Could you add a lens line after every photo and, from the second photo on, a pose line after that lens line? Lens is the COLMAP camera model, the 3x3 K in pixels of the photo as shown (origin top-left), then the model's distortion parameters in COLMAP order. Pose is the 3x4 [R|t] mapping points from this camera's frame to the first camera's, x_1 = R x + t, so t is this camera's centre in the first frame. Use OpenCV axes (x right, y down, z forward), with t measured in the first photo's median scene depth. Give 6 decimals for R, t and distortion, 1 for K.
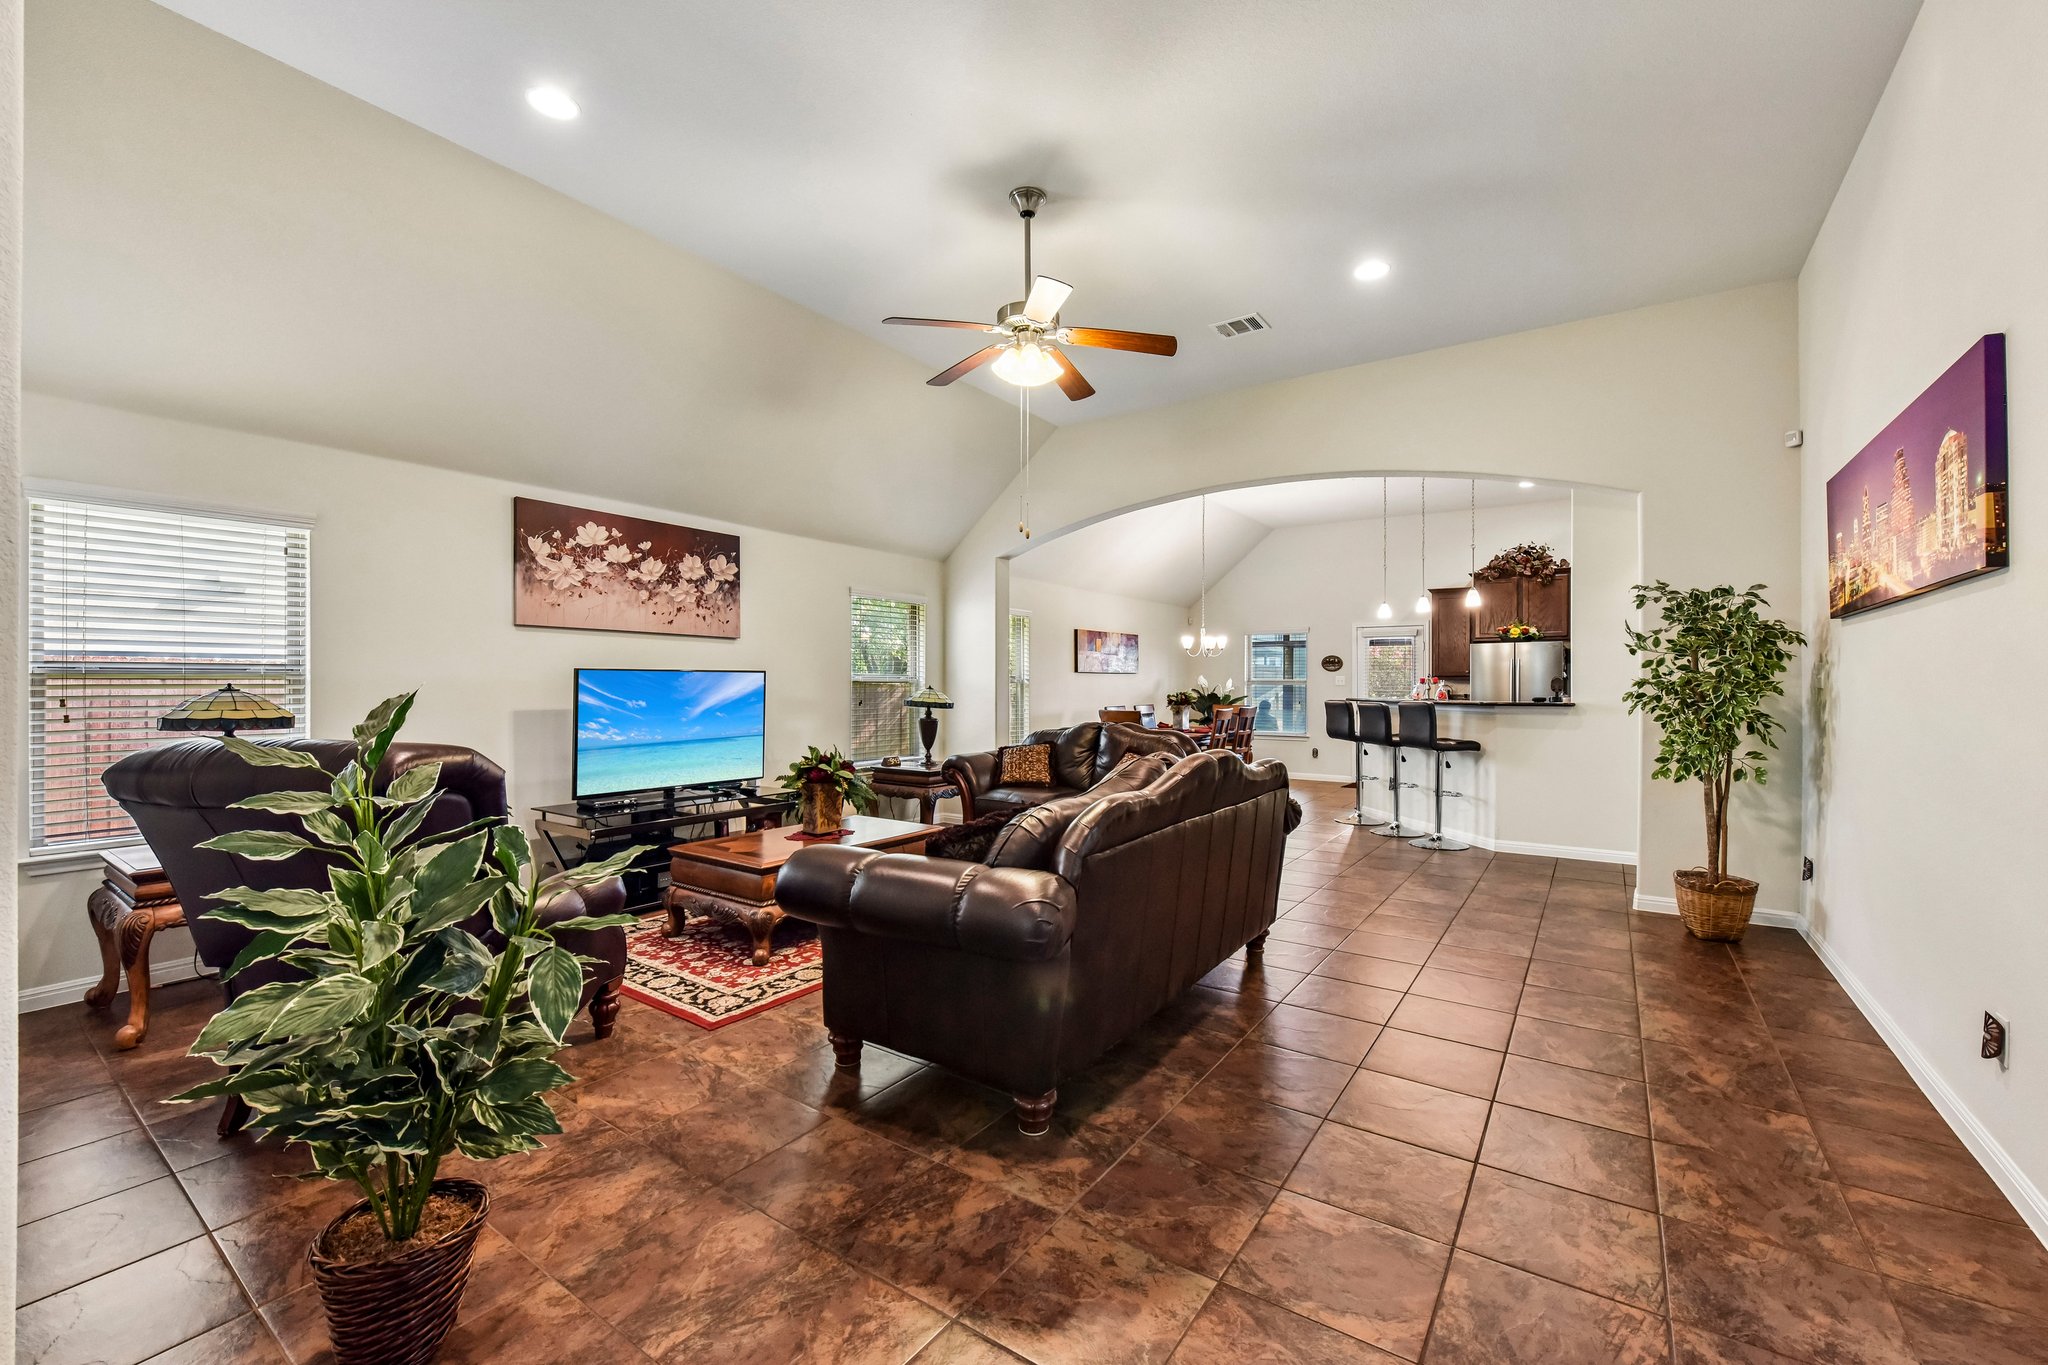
lens RADIAL K [[823.9, 0, 1039.4], [0, 823.9, 693.9], [0, 0, 1]] dist [-0.012729, -0.000140]
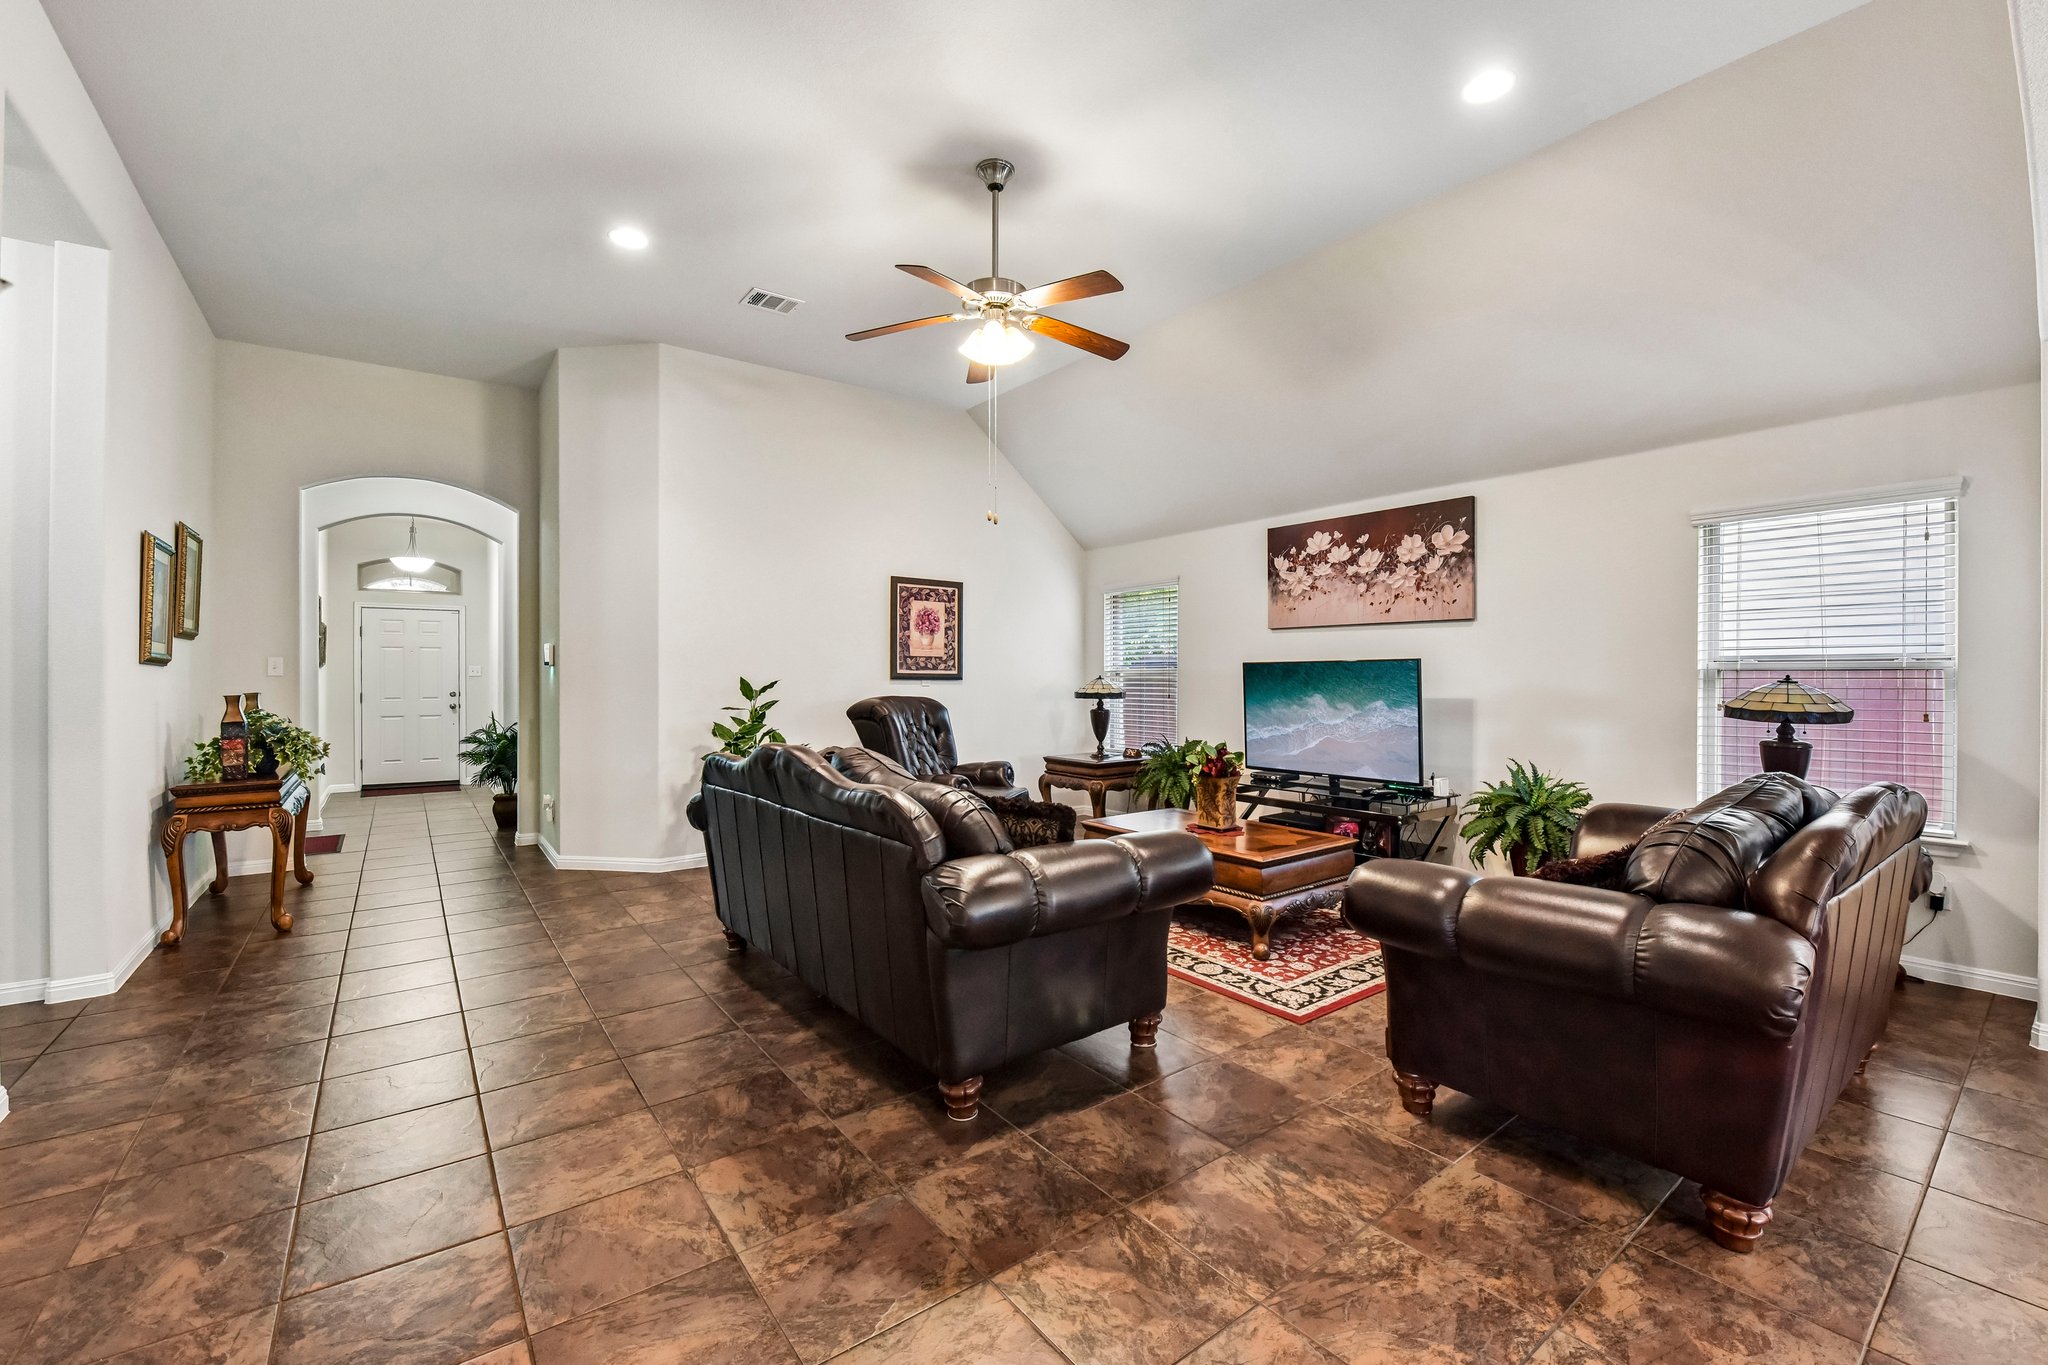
lens RADIAL K [[816.3, 0, 1024.0], [0, 816.3, 682.5], [0, 0, 1]] dist [-0.012925, -0.000783]
pose [[-0.303761, 0.005587, -0.952732, 0.641283], [-0.008431, 0.999928, 0.008551, -0.008612], [0.952711, 0.010630, -0.303692, 0.958678]]
